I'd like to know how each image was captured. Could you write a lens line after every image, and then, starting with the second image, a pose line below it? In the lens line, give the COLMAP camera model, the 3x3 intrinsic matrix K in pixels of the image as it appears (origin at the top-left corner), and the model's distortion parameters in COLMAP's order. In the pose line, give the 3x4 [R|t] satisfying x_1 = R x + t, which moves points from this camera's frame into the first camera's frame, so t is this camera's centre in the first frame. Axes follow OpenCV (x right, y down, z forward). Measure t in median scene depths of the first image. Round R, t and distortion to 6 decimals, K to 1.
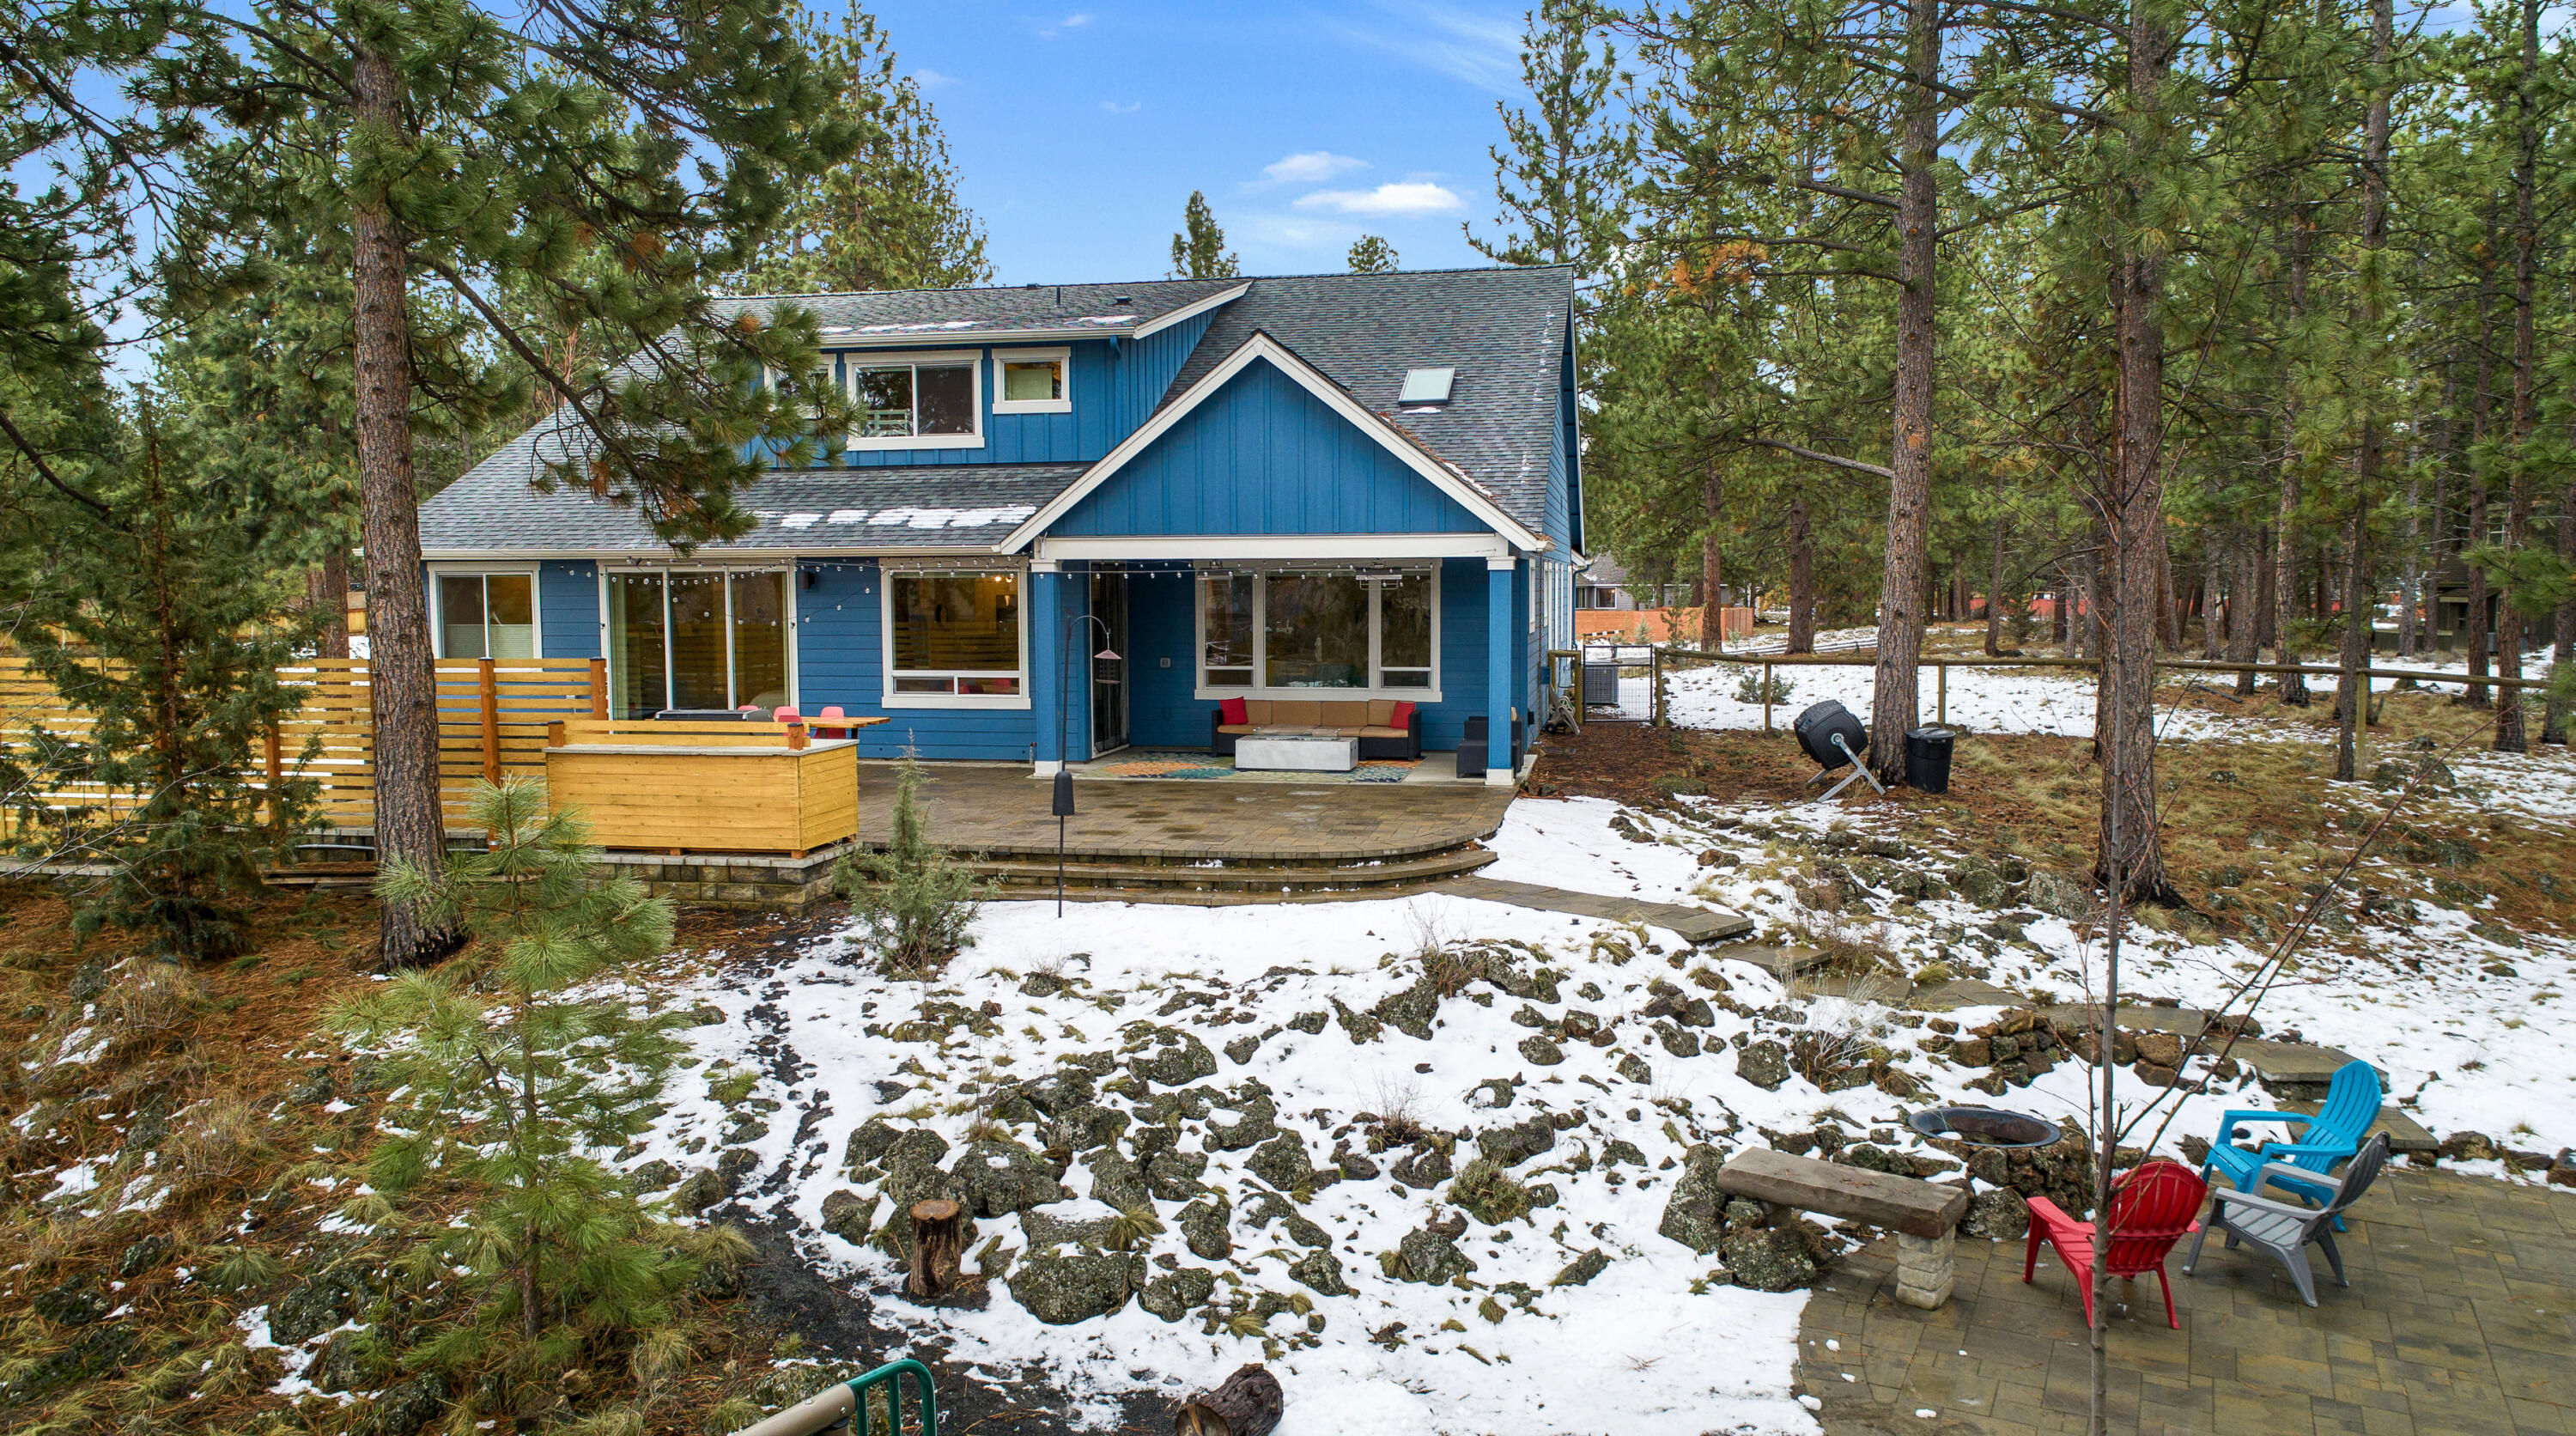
lens RADIAL K [[1740.3, 0, 1288.7], [0, 1740.3, 715.5], [0, 0, 1]] dist [-0.012603, 0.002788]
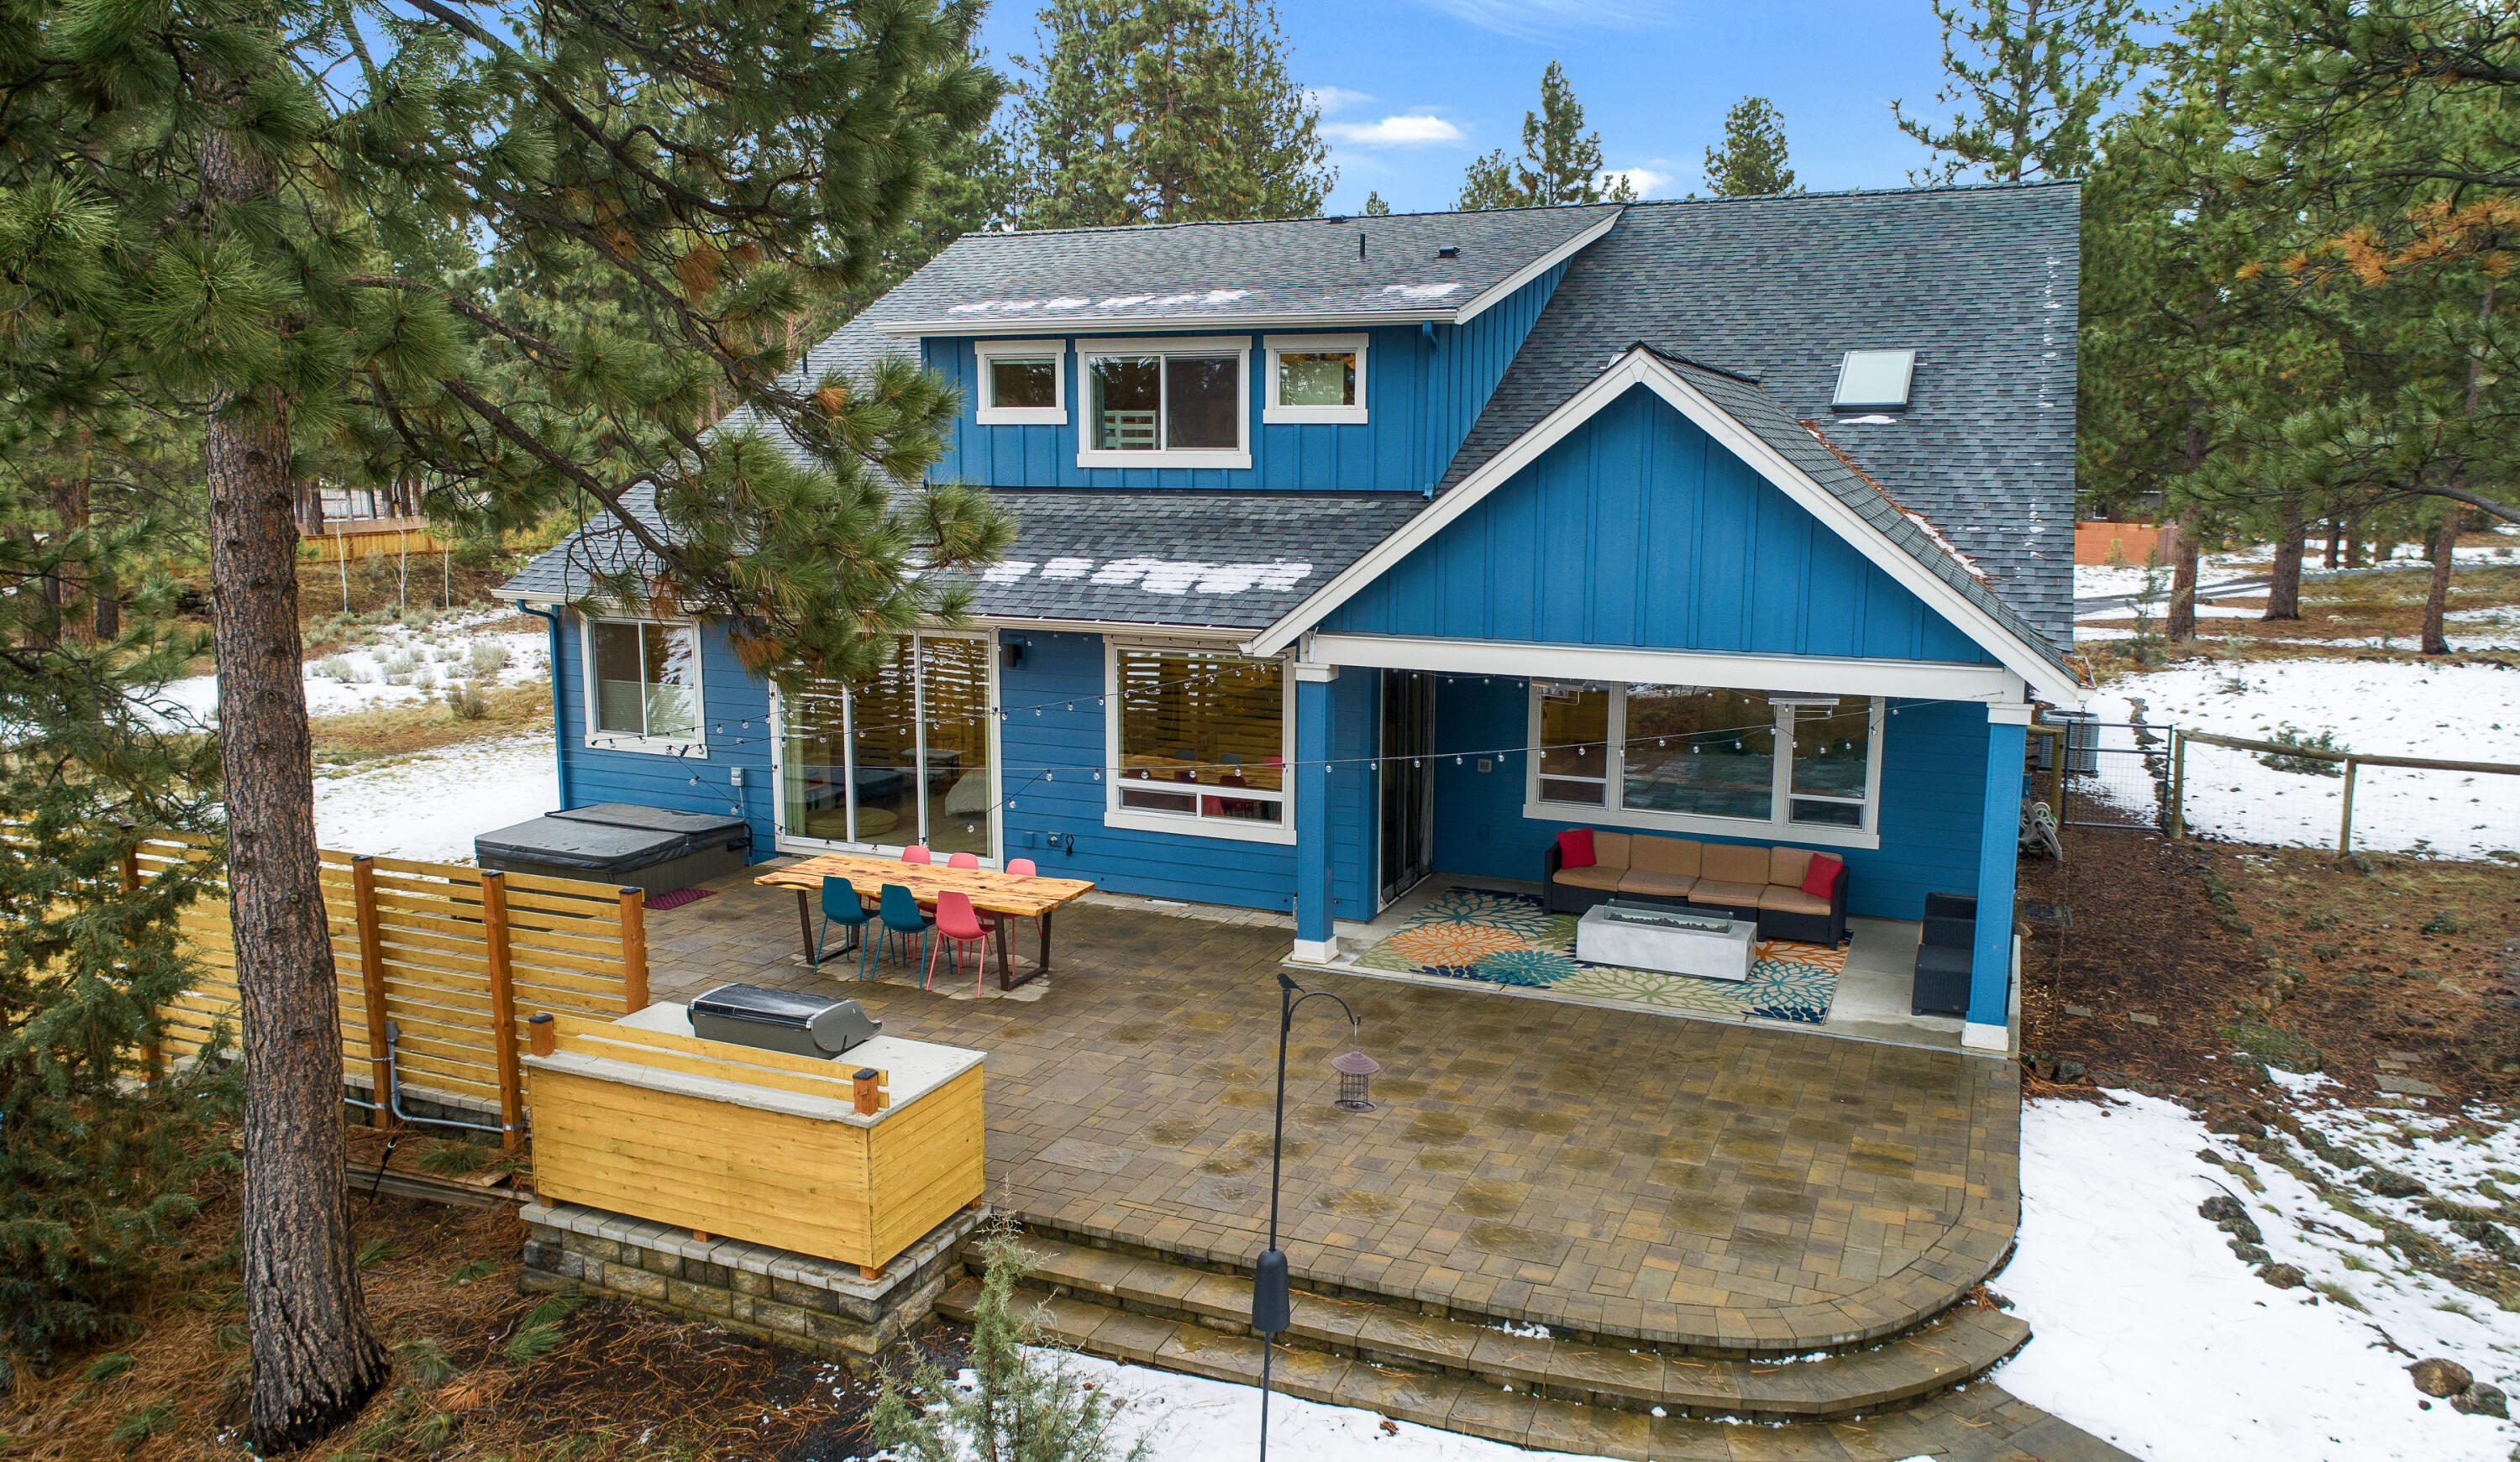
lens RADIAL K [[1760.4, 0, 1257.0], [0, 1760.4, 730.7], [0, 0, 1]] dist [-0.009102, 0.001089]
pose [[0.977942, 0.041173, -0.204779, -0.013514], [-0.024611, 0.996264, 0.082778, -0.105901], [0.207422, -0.075912, 0.975302, 0.258227]]
